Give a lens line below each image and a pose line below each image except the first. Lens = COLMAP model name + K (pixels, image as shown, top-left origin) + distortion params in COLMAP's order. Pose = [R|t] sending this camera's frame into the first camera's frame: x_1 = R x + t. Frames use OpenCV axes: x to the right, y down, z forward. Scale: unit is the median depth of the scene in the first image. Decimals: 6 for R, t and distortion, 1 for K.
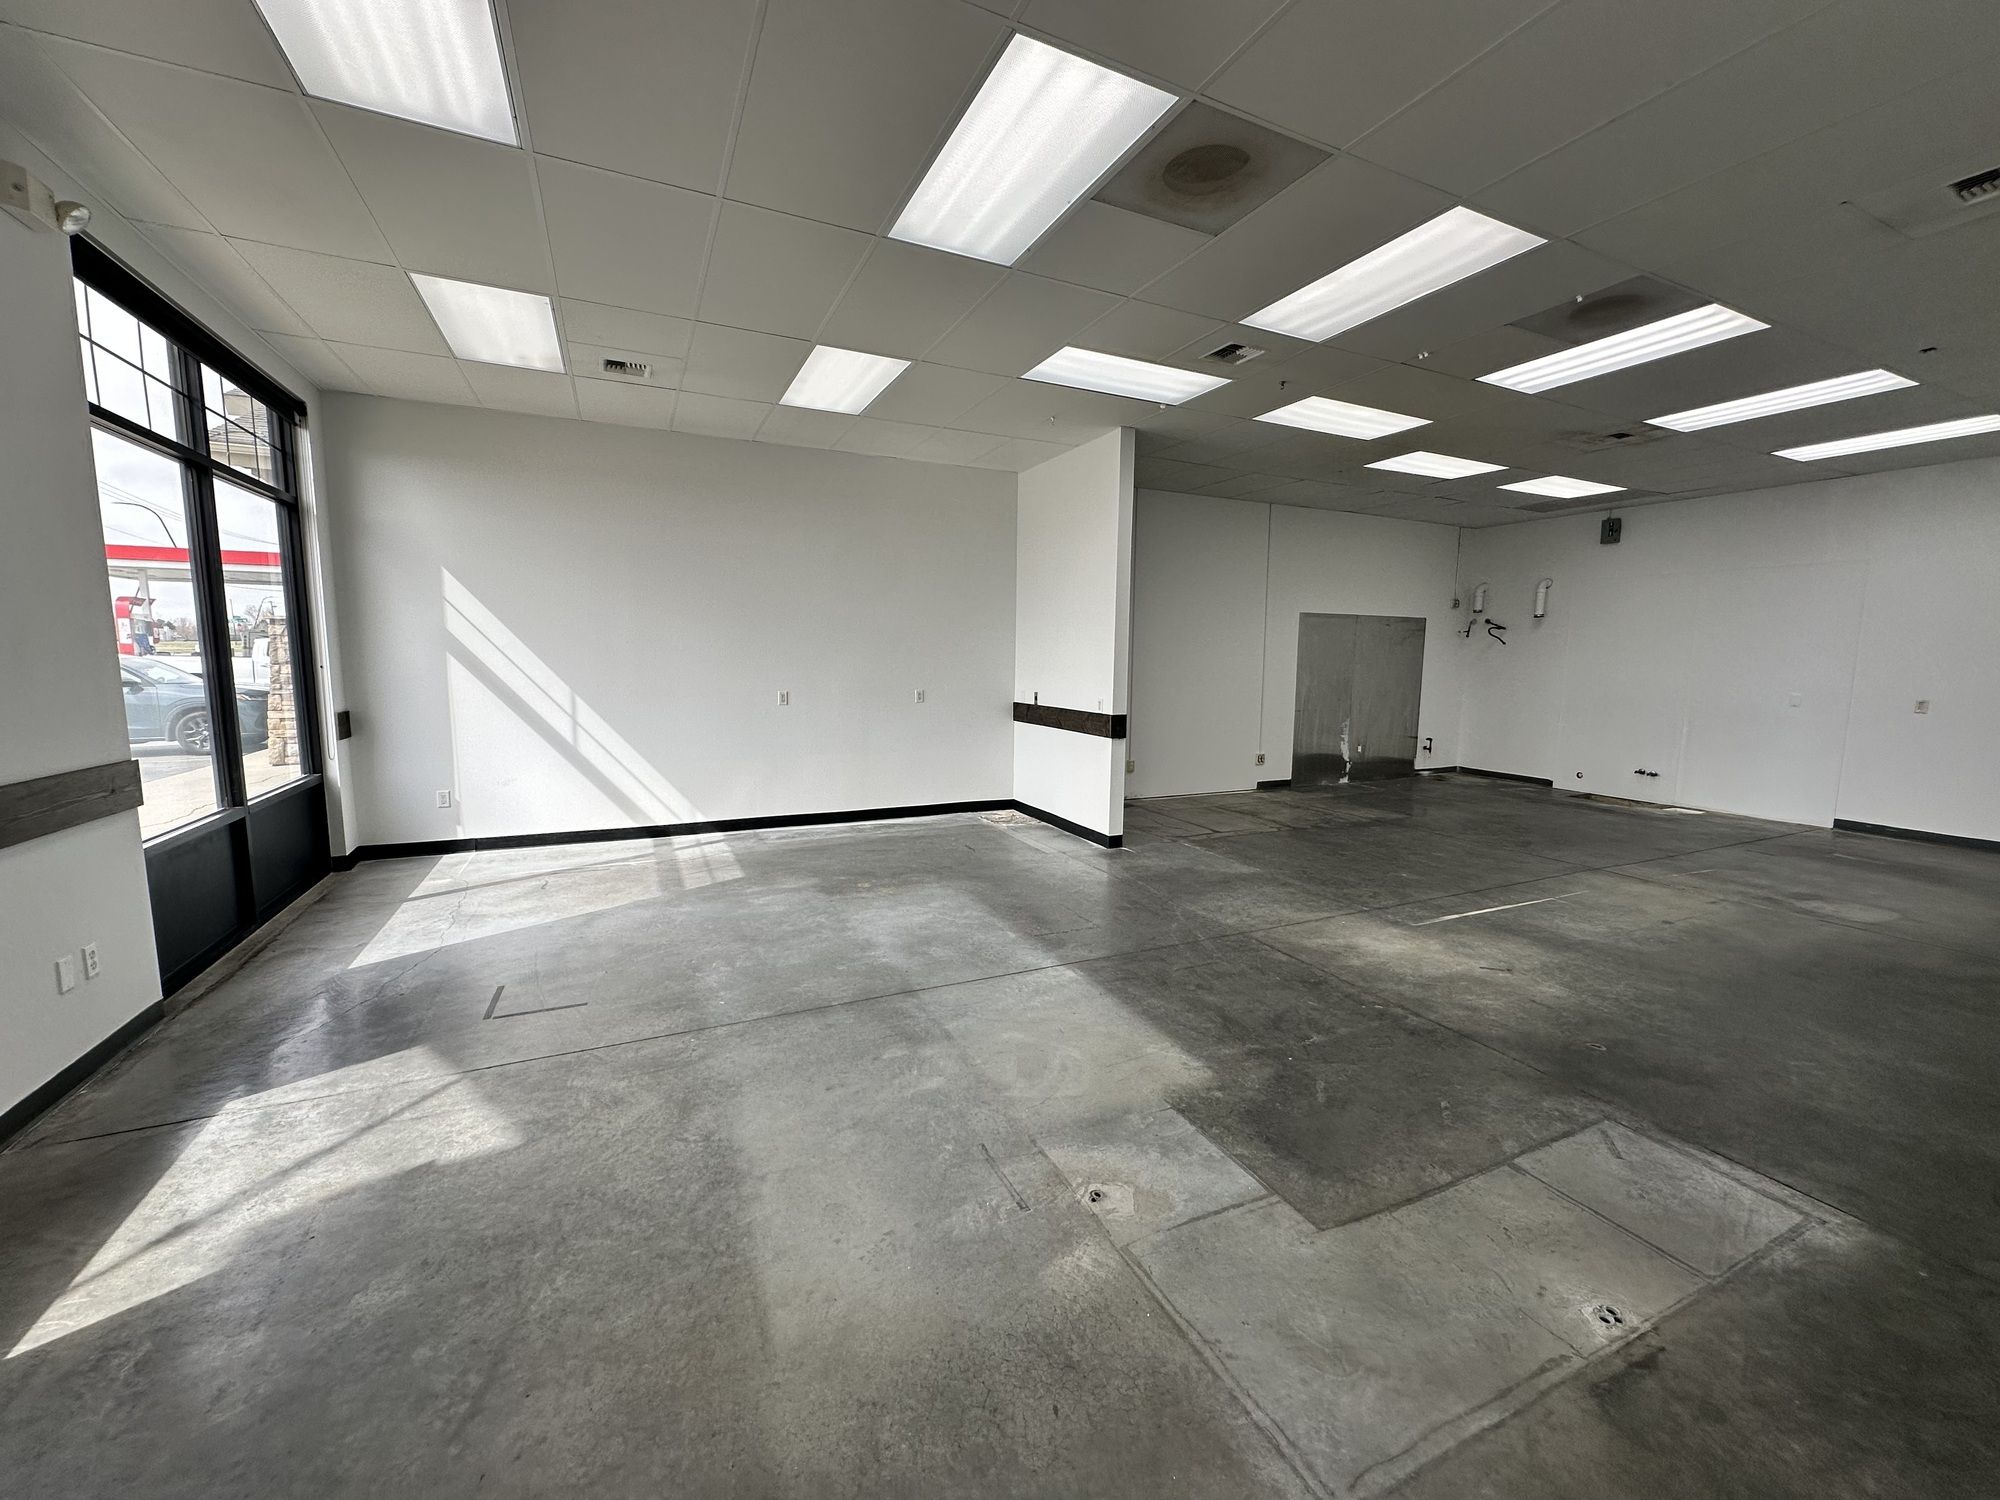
lens RADIAL K [[792.1, 0, 998.6], [0, 792.1, 749.6], [0, 0, 1]] dist [-0.003328, 0.000819]
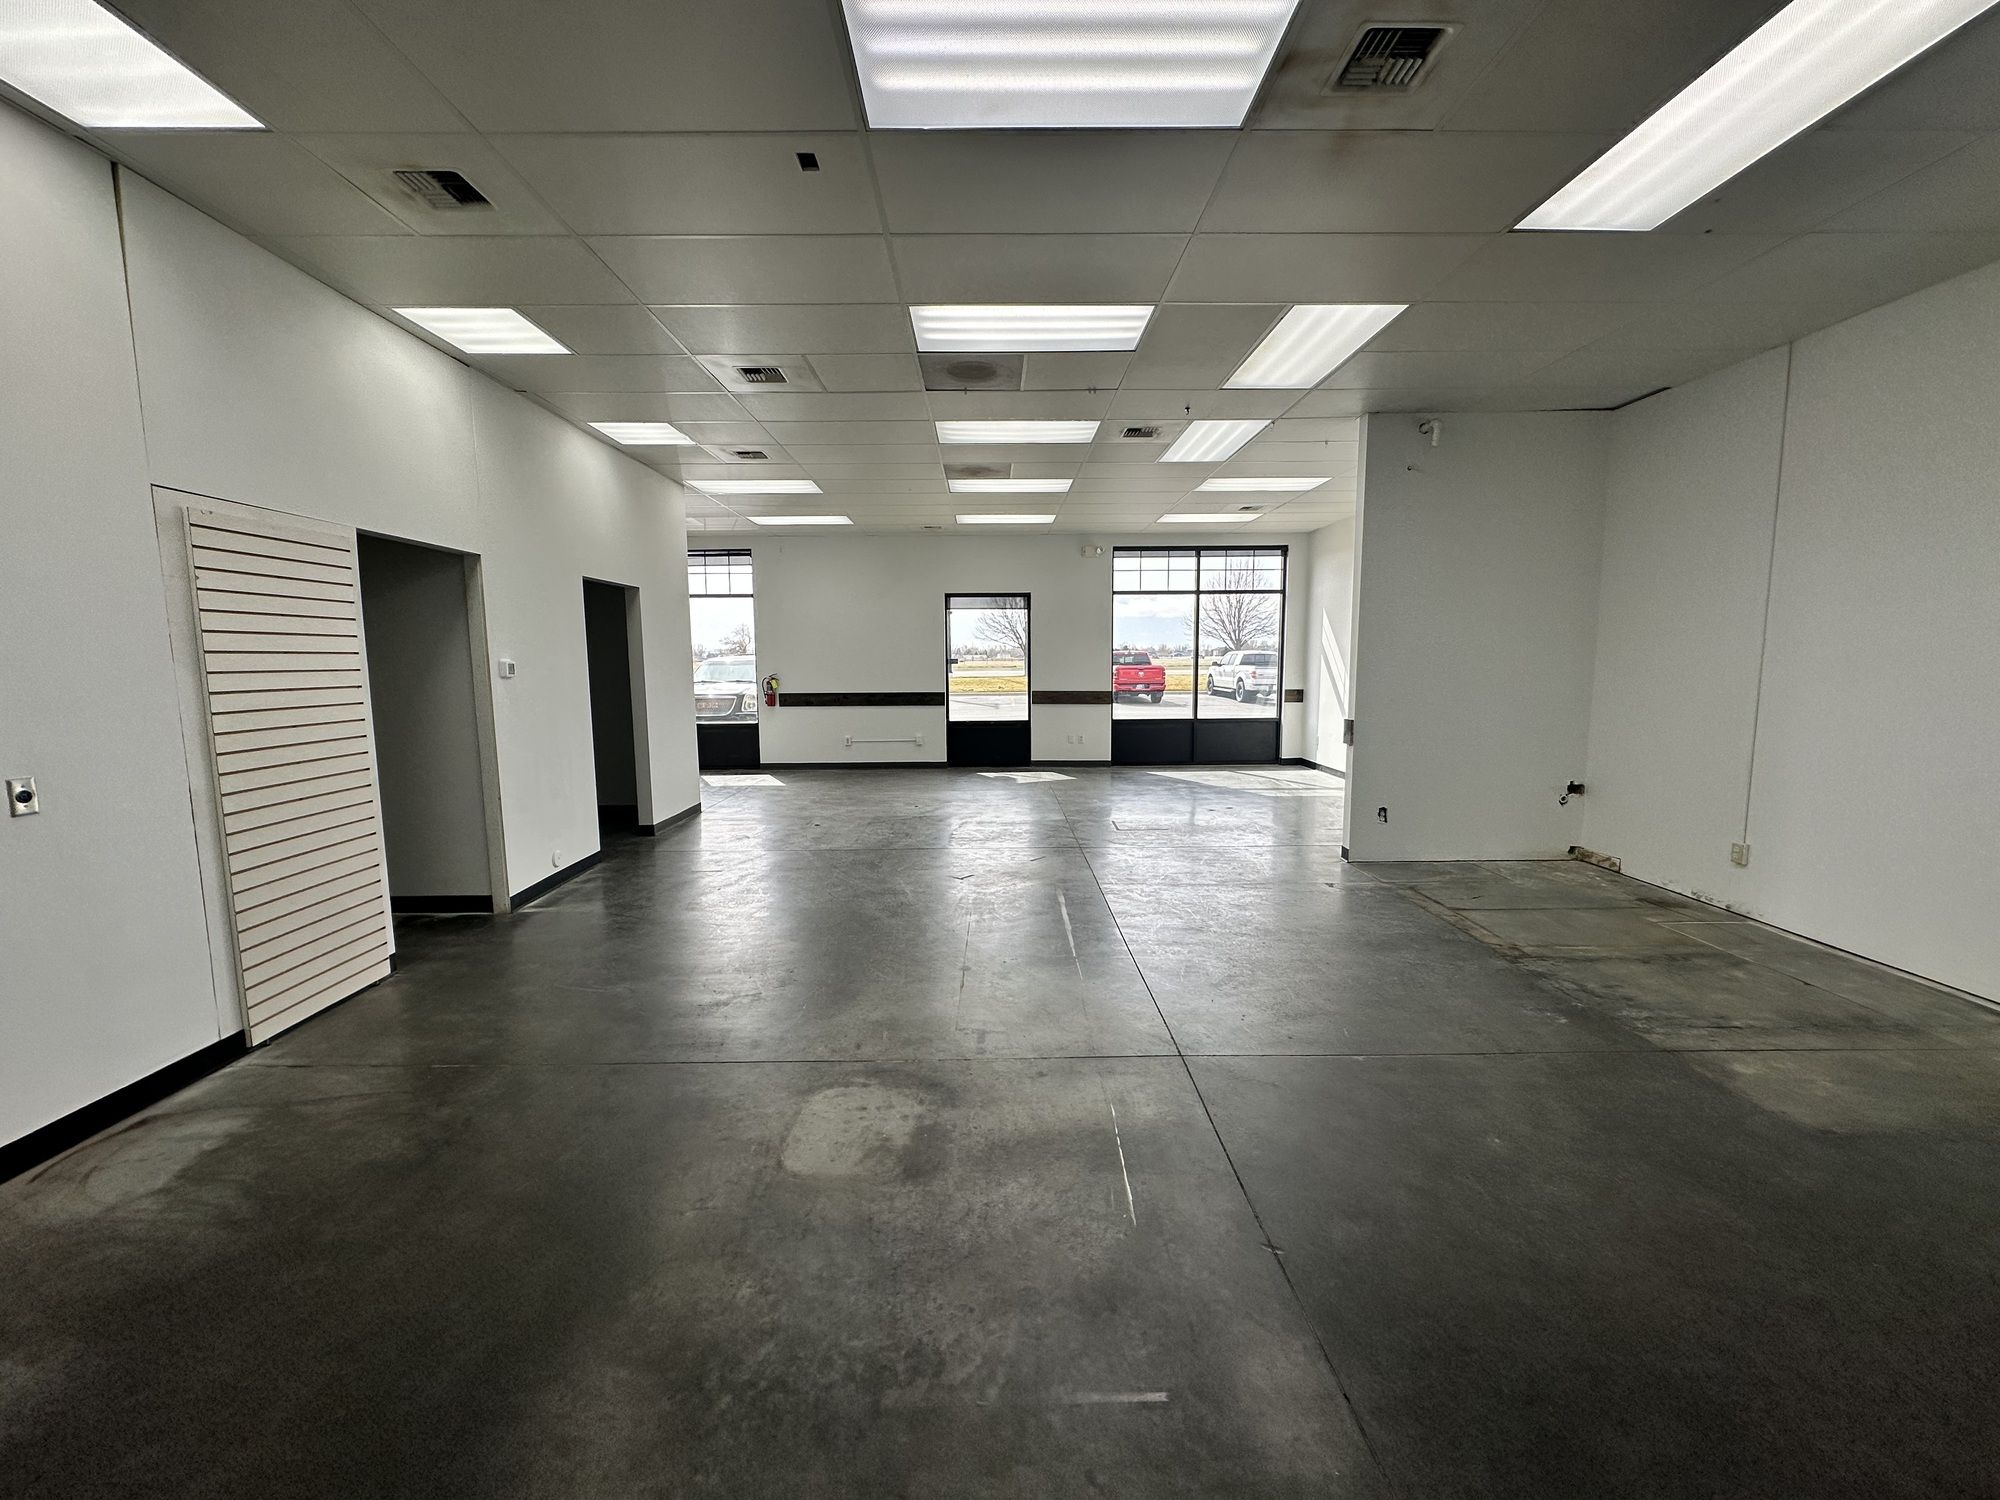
lens RADIAL K [[792.1, 0, 997.9], [0, 792.1, 751.0], [0, 0, 1]] dist [-0.003328, 0.000819]
pose [[-0.416097, 0.095945, -0.904244, 1.549039], [-0.106210, 0.982483, 0.153120, -0.140456], [0.903096, 0.159753, -0.398618, 1.310257]]
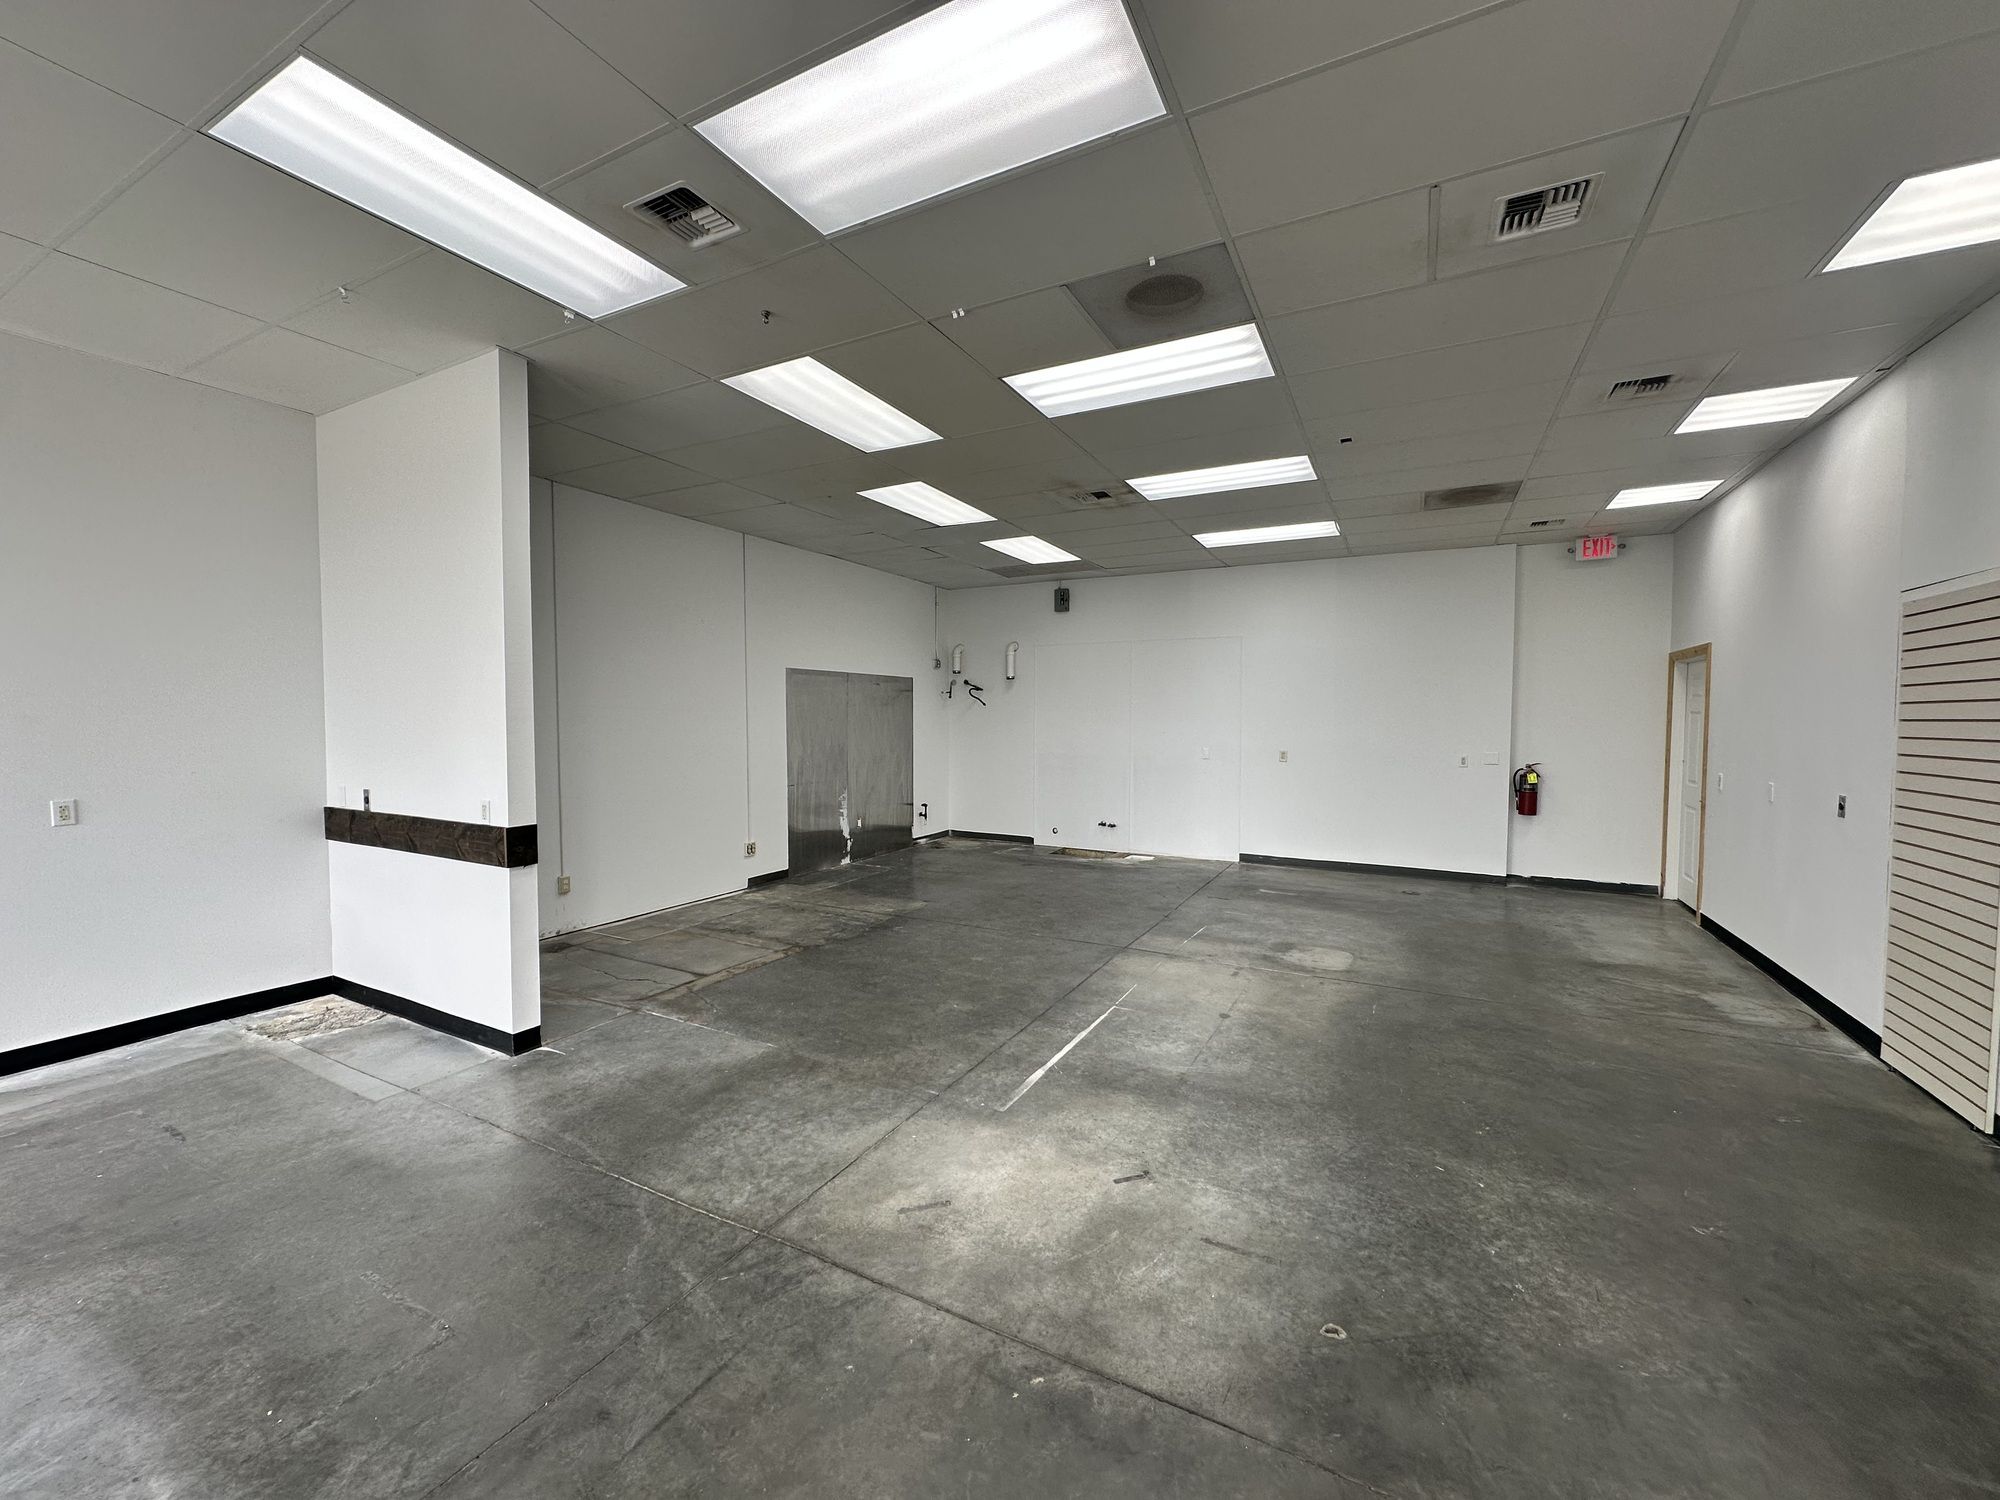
lens RADIAL K [[792.1, 0, 999.2], [0, 792.1, 750.0], [0, 0, 1]] dist [-0.003328, 0.000819]
pose [[0.799402, -0.034455, 0.599808, 0.110469], [0.078150, 0.995835, -0.046952, -0.059036], [-0.595692, 0.084409, 0.798766, 0.401874]]
